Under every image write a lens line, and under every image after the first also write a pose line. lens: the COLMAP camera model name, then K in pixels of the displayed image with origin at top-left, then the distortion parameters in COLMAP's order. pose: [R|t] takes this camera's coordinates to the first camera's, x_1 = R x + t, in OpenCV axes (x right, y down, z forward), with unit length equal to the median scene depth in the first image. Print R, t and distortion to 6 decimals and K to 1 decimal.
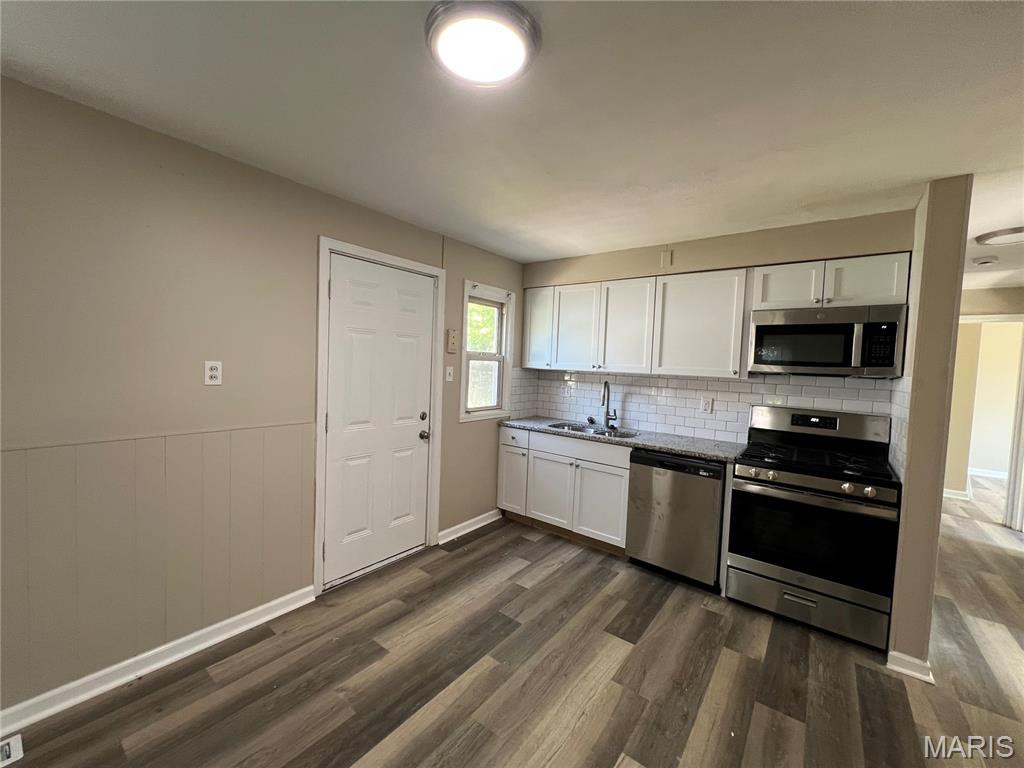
lens RADIAL K [[409.8, 0, 509.6], [0, 409.8, 380.8], [0, 0, 1]] dist [-0.001278, -0.000088]
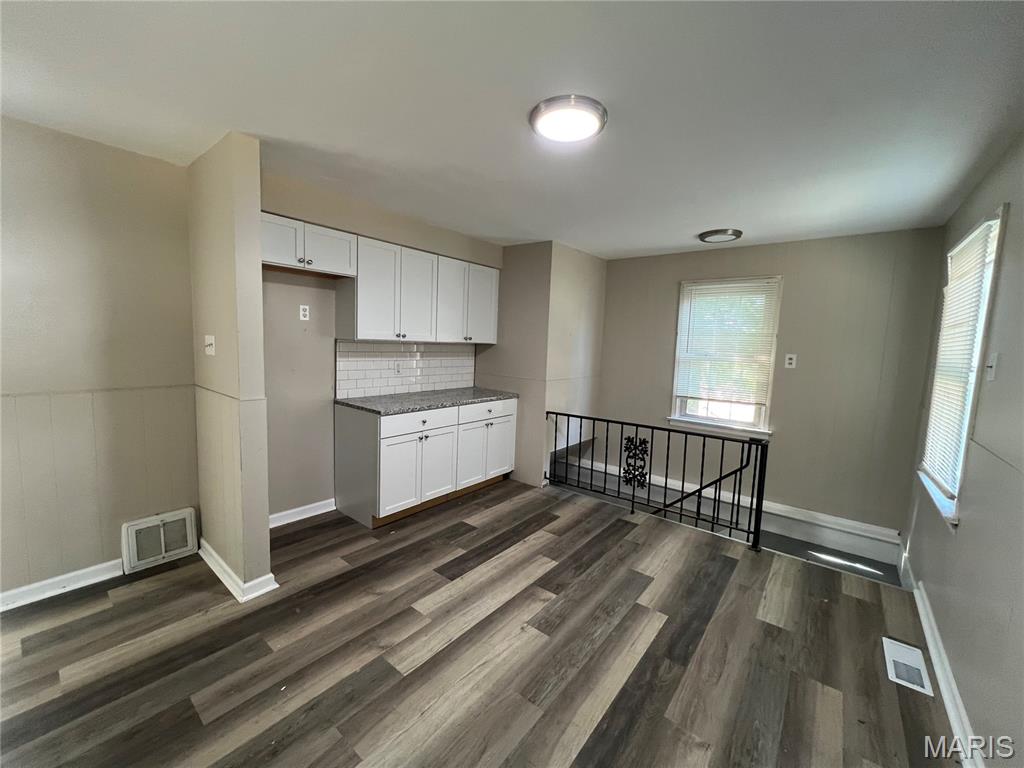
lens RADIAL K [[409.6, 0, 510.7], [0, 409.6, 382.1], [0, 0, 1]] dist [-0.010166, 0.000623]
pose [[-0.996707, -0.079232, 0.017226, 0.016518], [-0.075780, 0.985827, 0.149677, -0.046128], [-0.028841, 0.147879, -0.988585, 1.130773]]
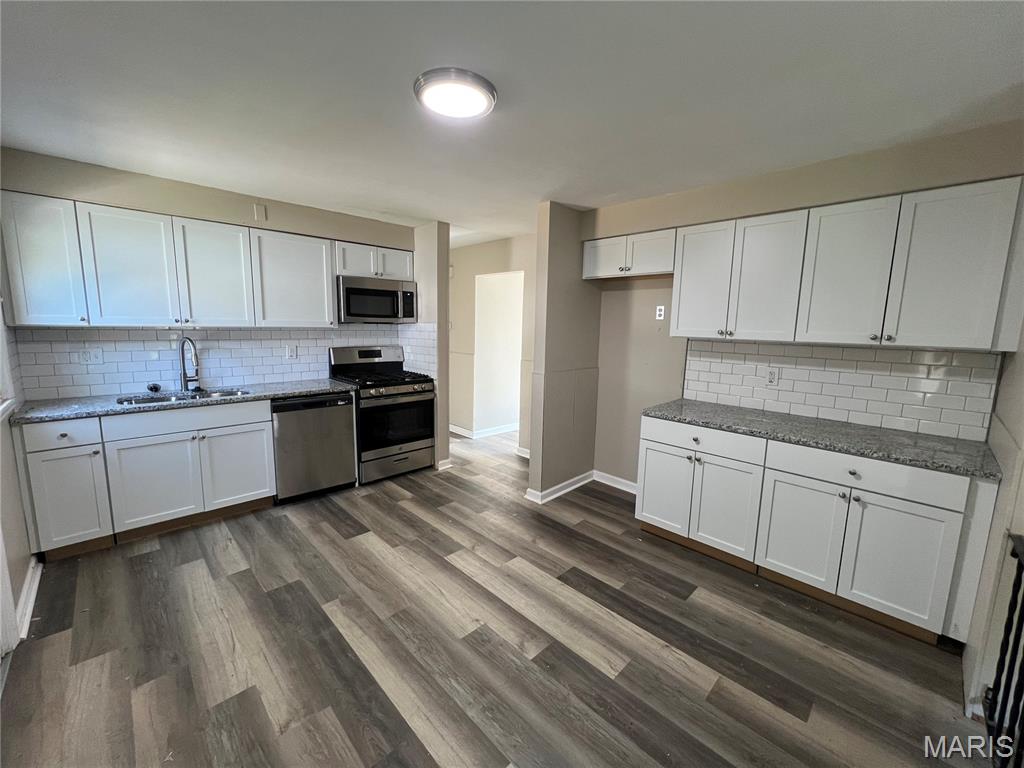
lens RADIAL K [[409.6, 0, 510.2], [0, 409.6, 380.1], [0, 0, 1]] dist [-0.010166, 0.000623]
pose [[0.142941, -0.173314, 0.974438, -0.677730], [0.031057, 0.984849, 0.170610, -0.047152], [-0.989244, 0.005876, 0.146158, 0.275457]]
